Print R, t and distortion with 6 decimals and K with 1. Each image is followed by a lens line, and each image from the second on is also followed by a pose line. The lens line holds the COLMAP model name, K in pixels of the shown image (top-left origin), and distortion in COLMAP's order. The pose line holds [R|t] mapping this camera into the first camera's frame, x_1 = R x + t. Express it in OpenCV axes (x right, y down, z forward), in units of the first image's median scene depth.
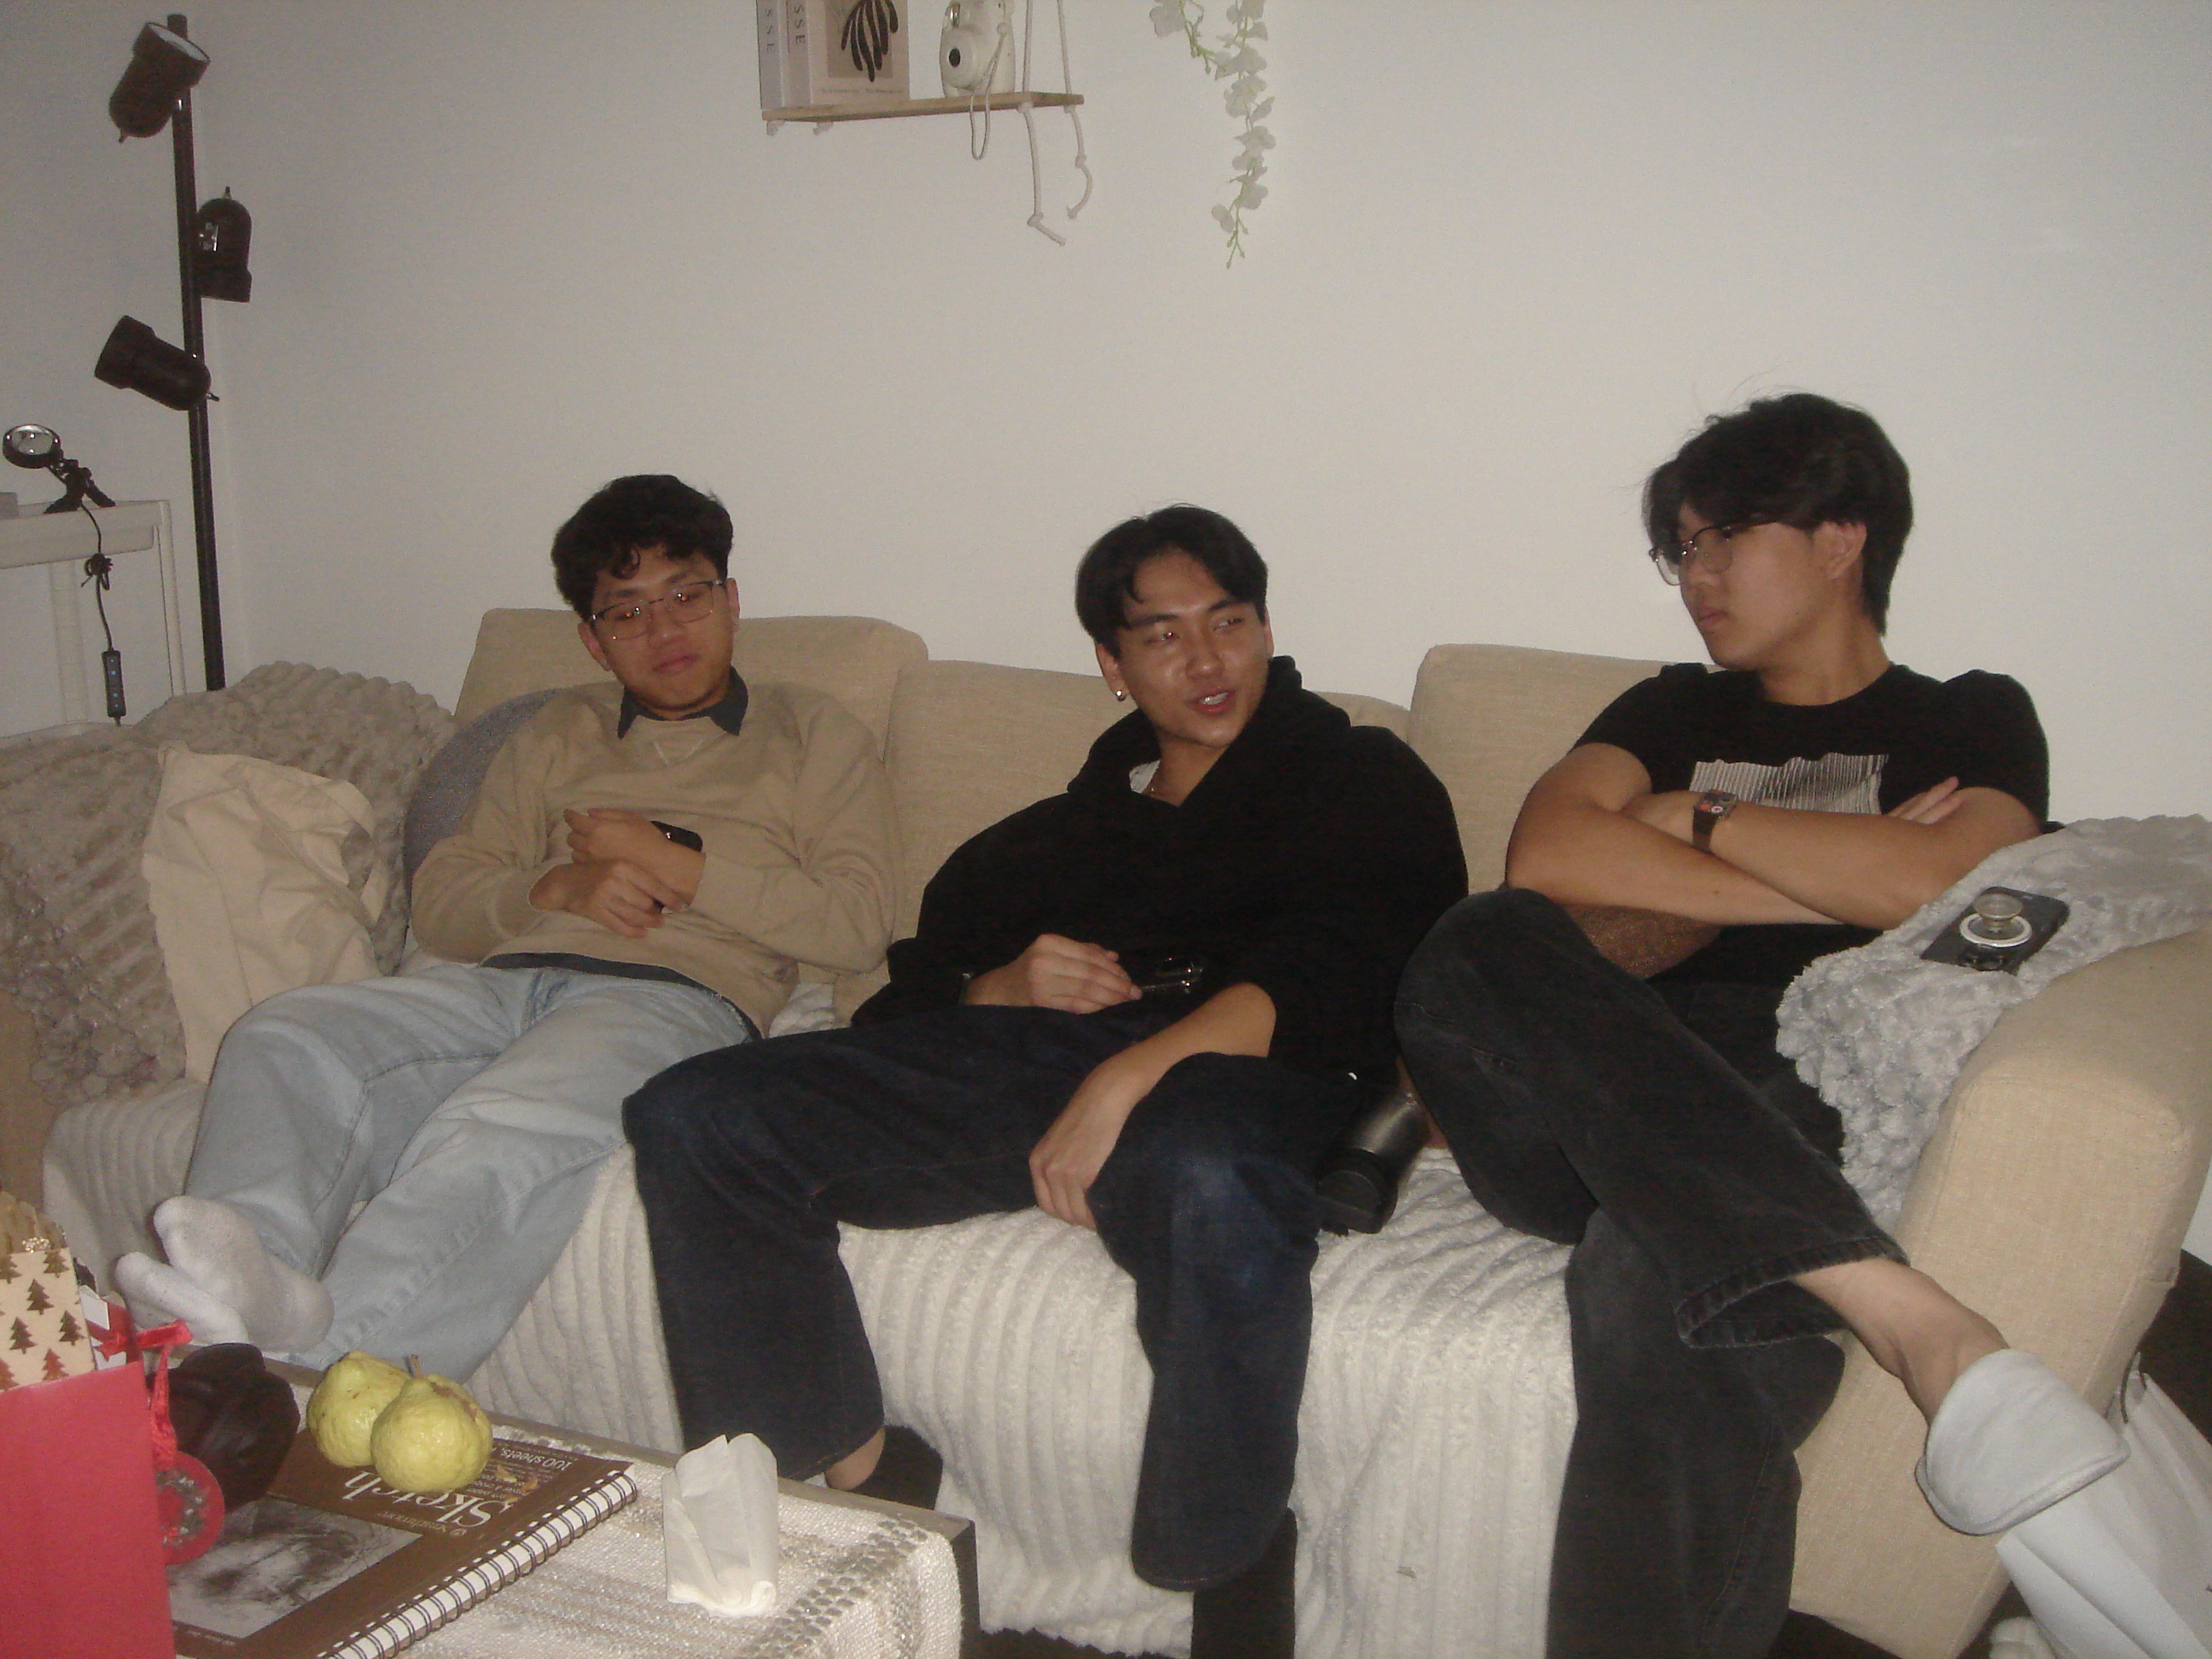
lens RADIAL K [[2547.5, 0, 1101.3], [0, 2547.5, 812.2], [0, 0, 1]] dist [-0.120979, 0.000000]
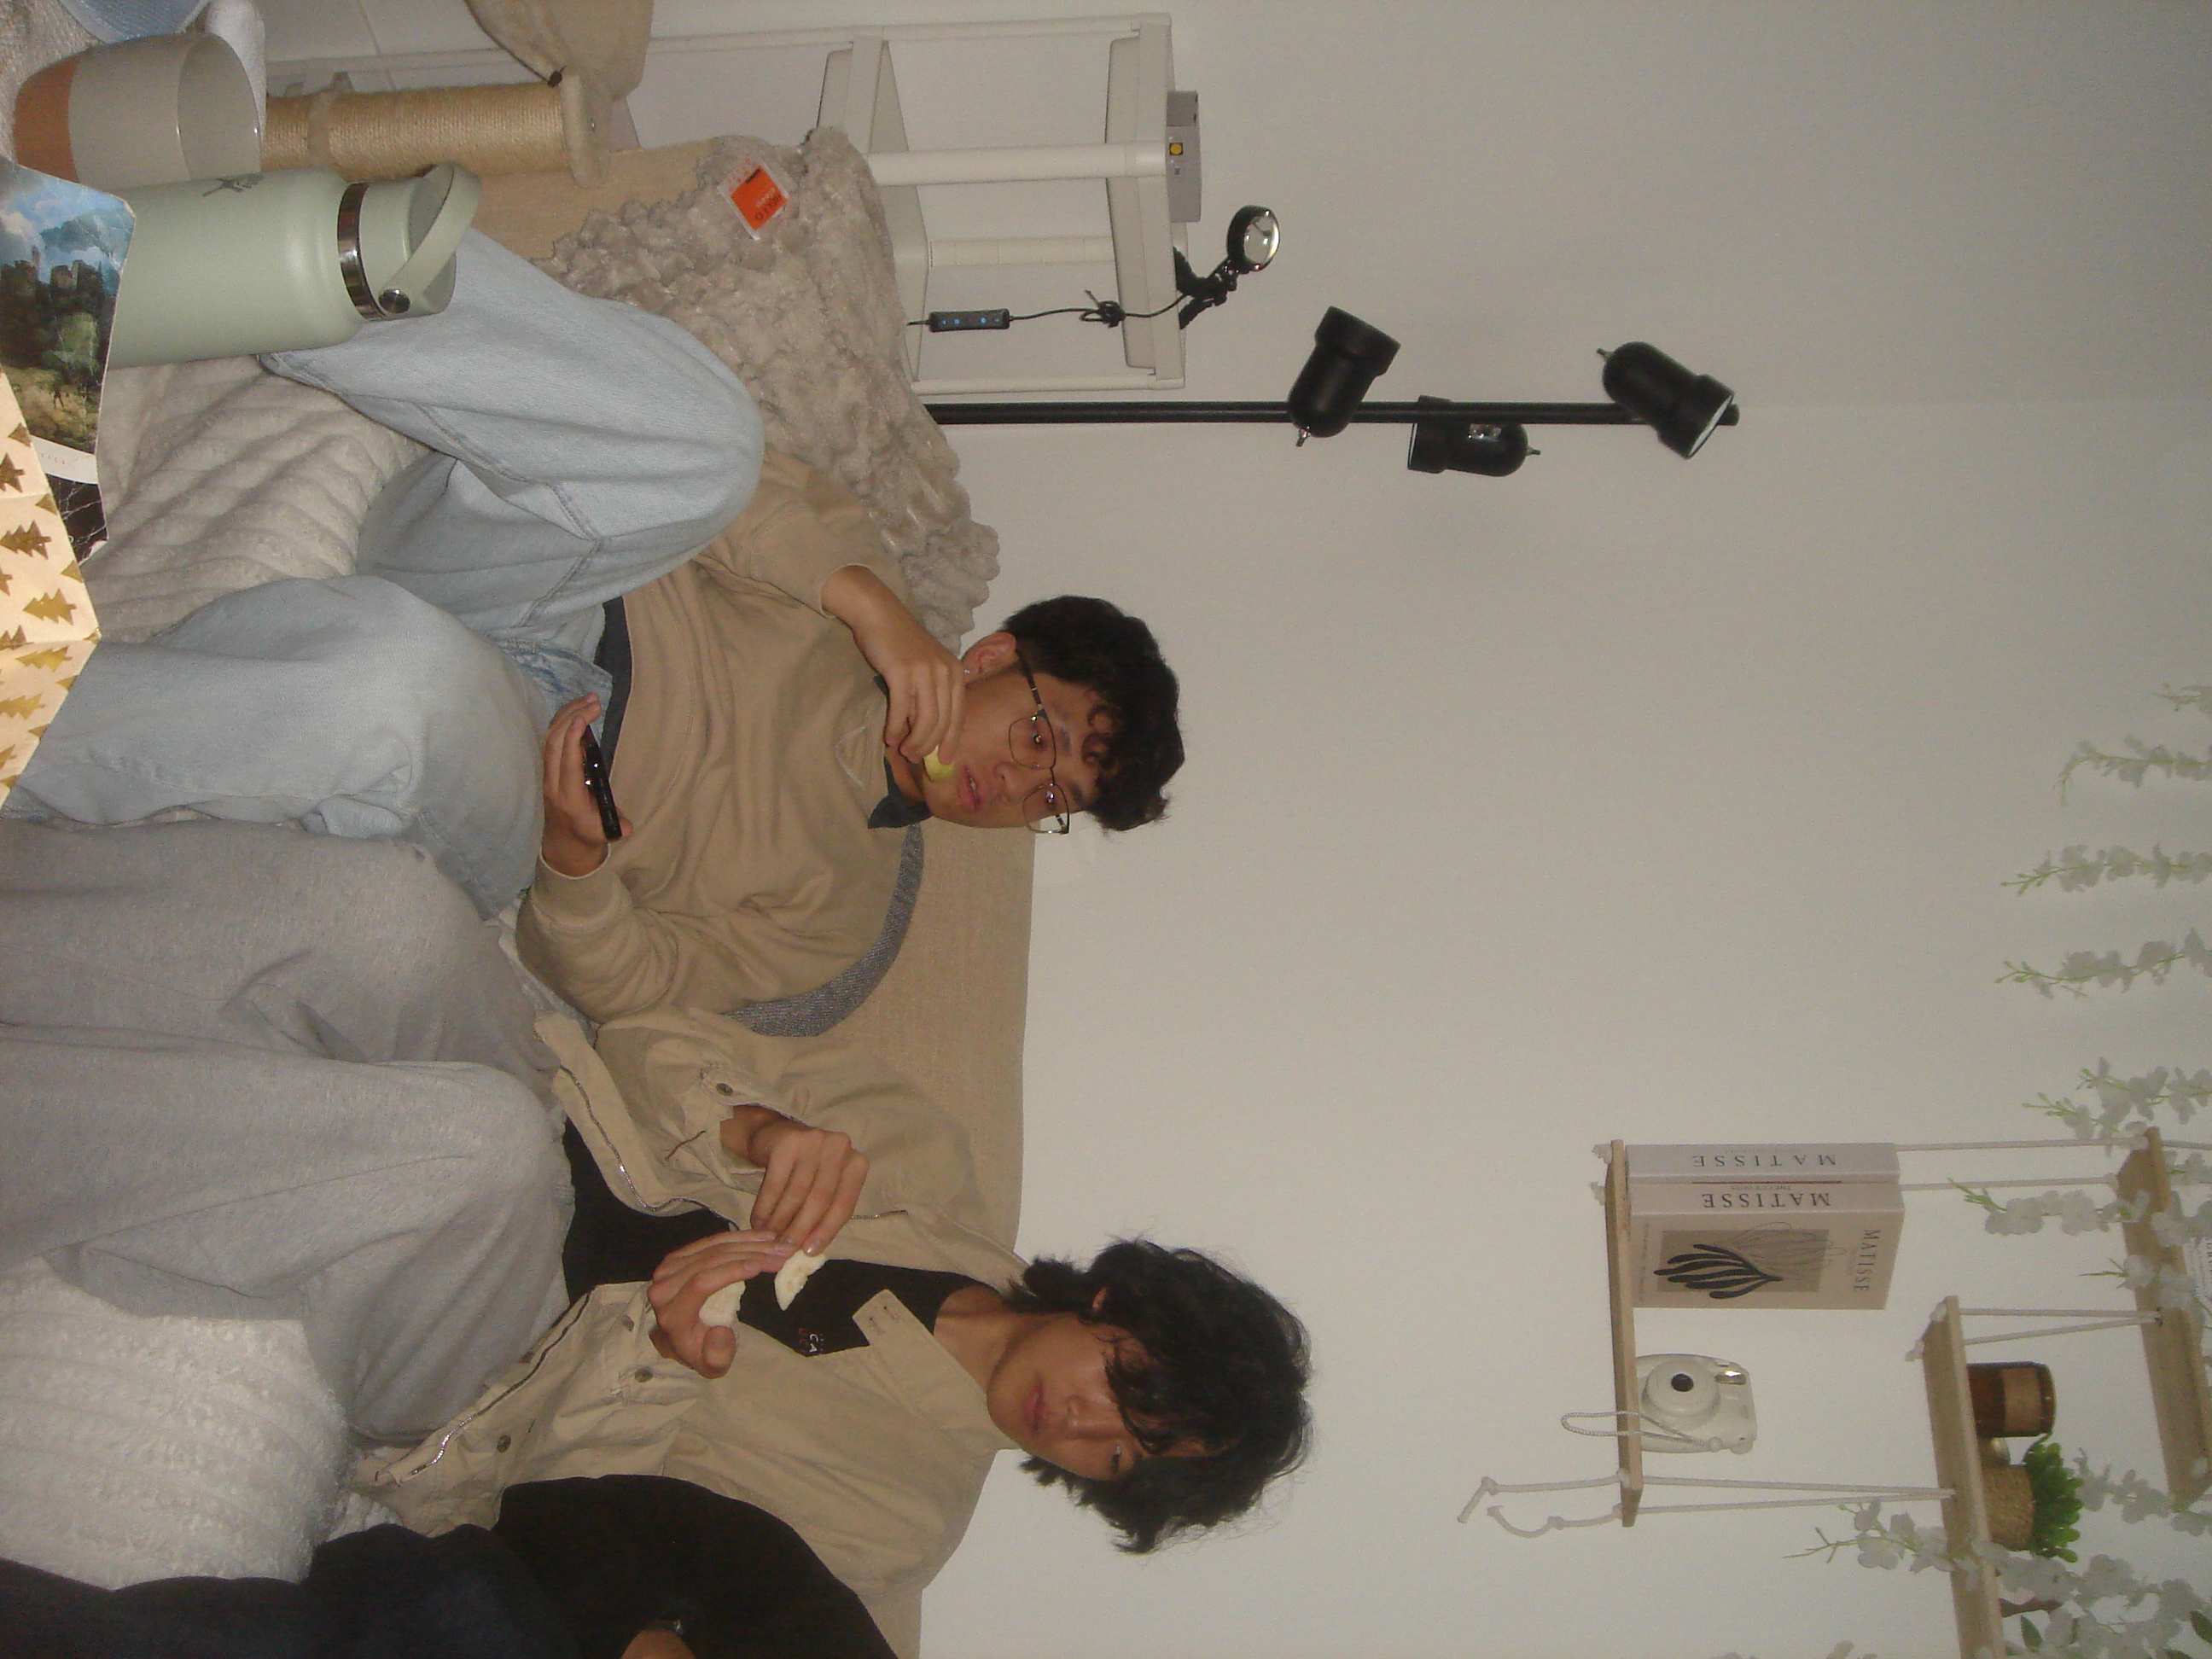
lens RADIAL K [[2547.5, 0, 1137.3], [0, 2547.5, 844.4], [0, 0, 1]] dist [-0.120979, 0.000000]
pose [[-0.024332, 0.996613, -0.078551, -0.167882], [-0.992825, -0.033292, -0.114852, -0.016703], [-0.117078, 0.075193, 0.990272, 0.176517]]
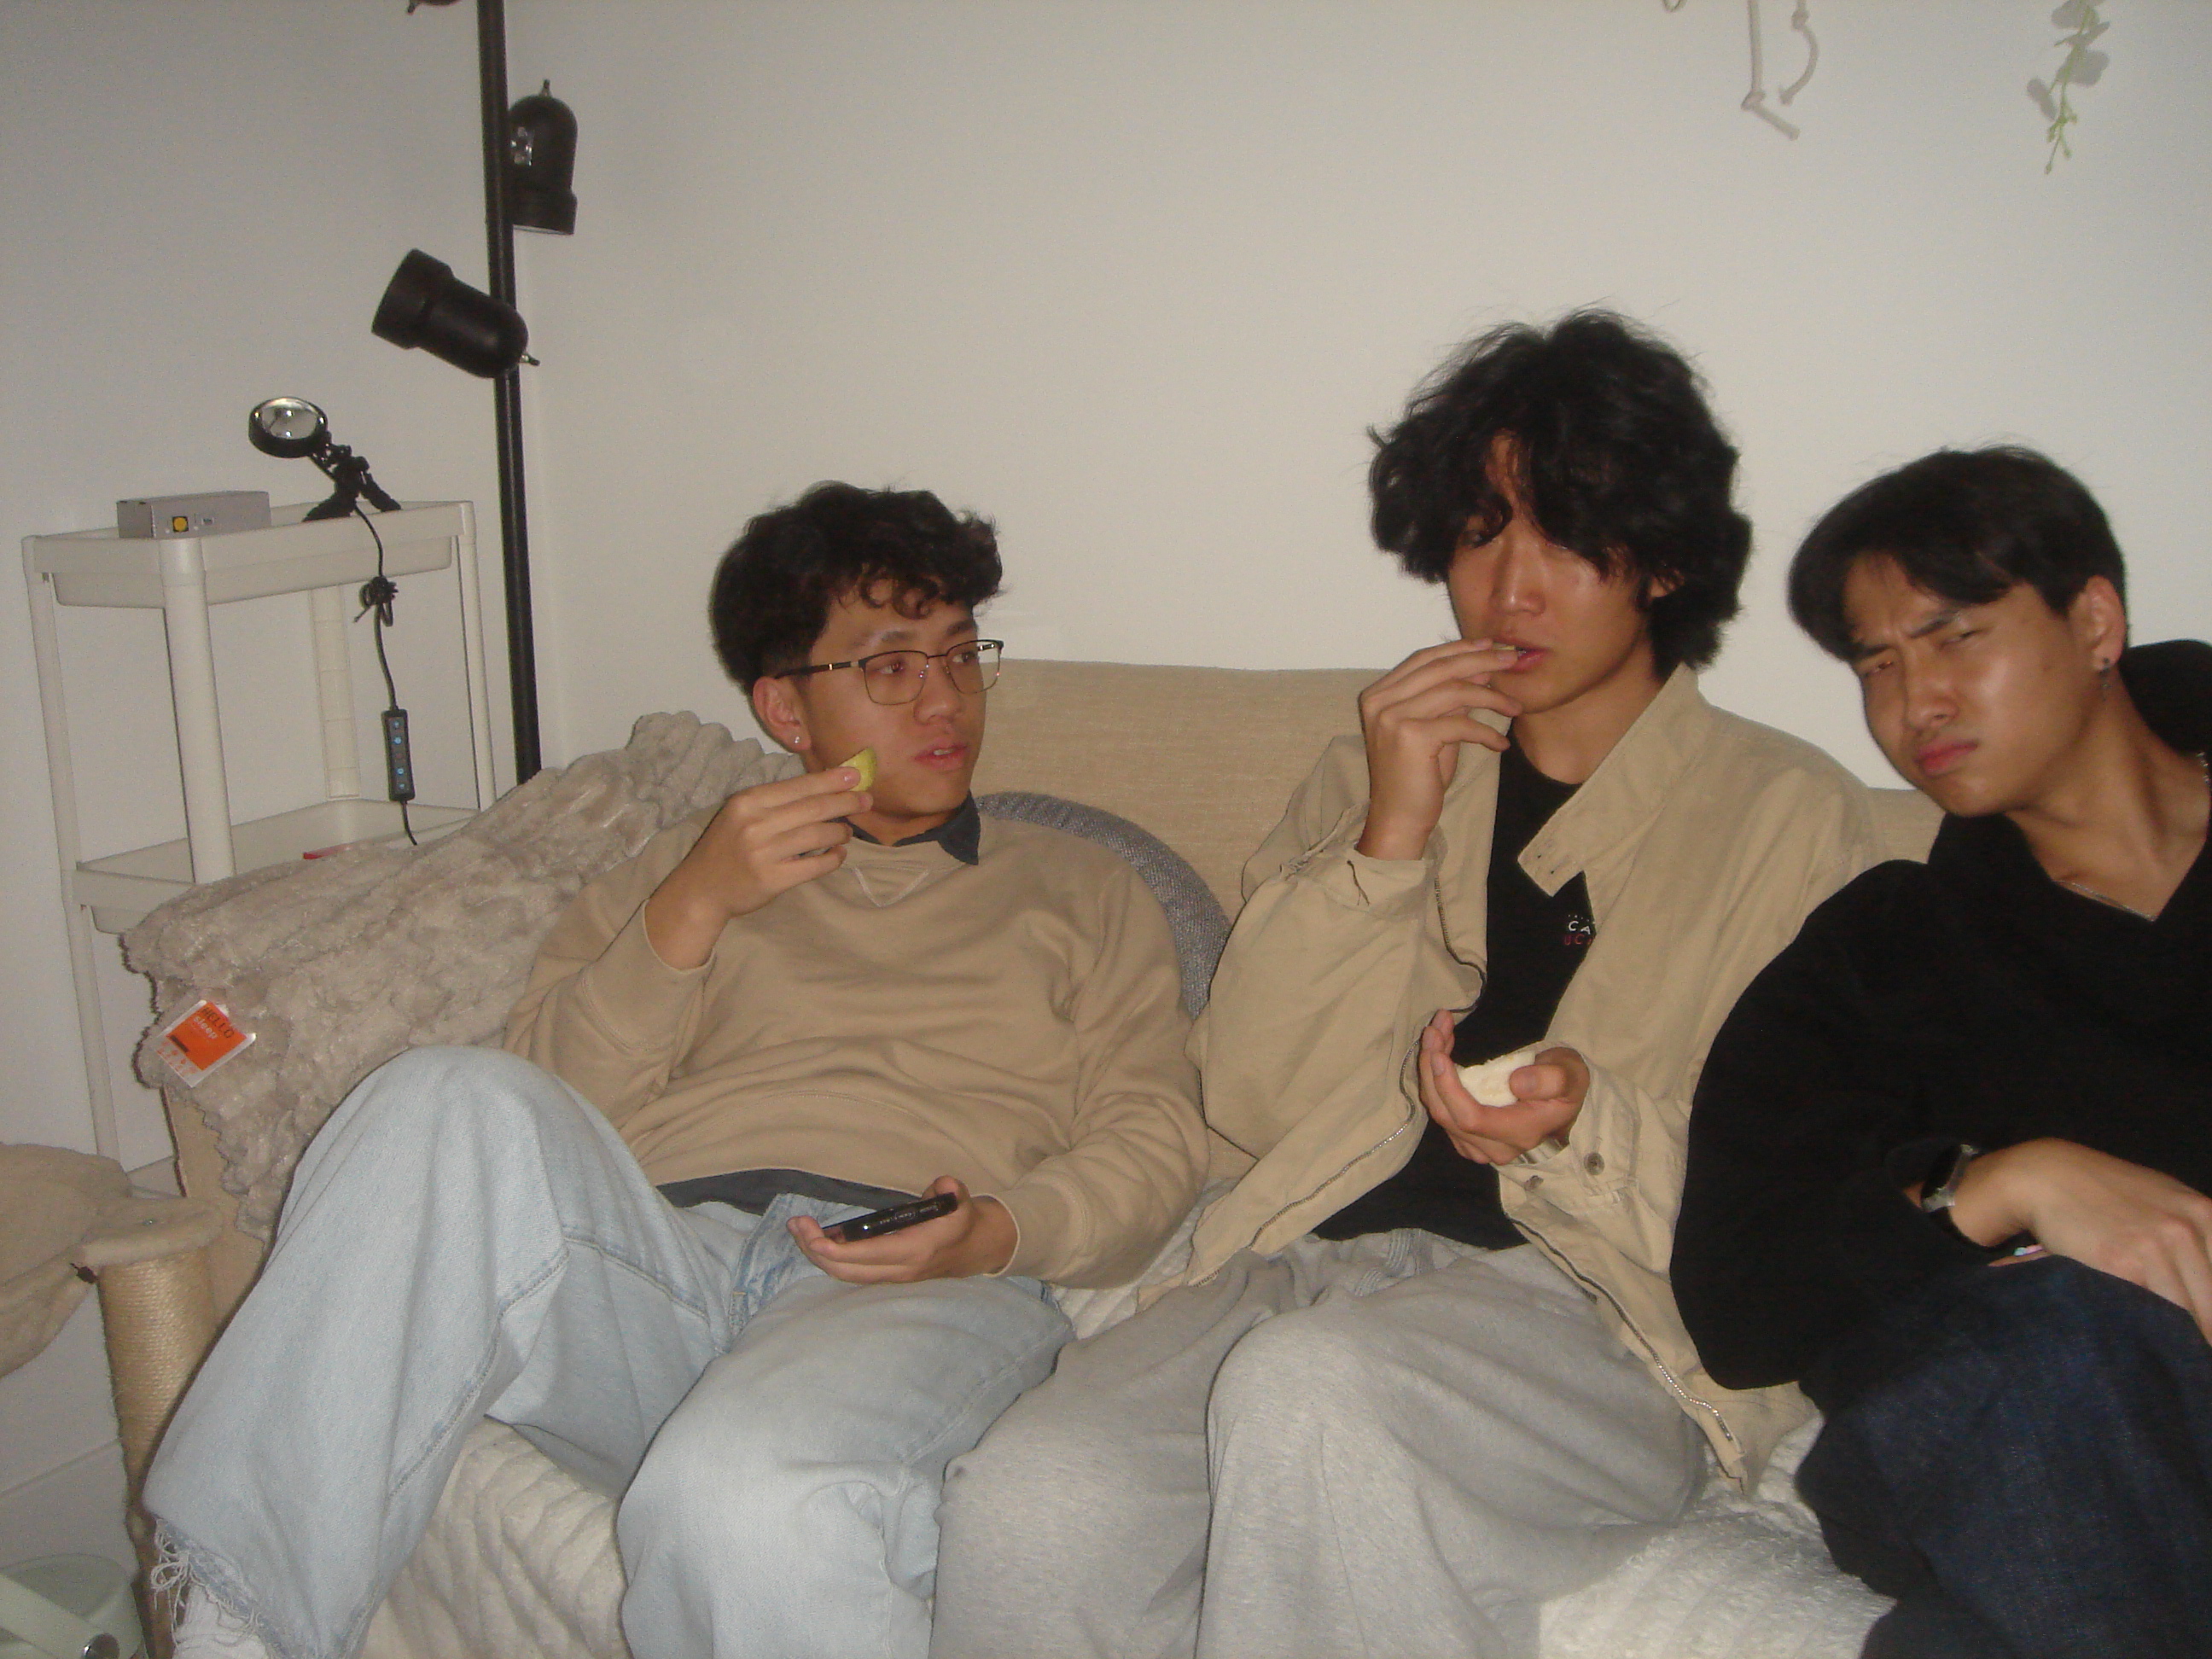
lens RADIAL K [[2547.5, 0, 1088.3], [0, 2547.5, 825.7], [0, 0, 1]] dist [-0.120979, 0.000000]
pose [[0.995857, 0.011654, -0.090188, -0.141136], [-0.010717, 0.999884, 0.010862, -0.044825], [0.090304, -0.009850, 0.995866, 0.314278]]
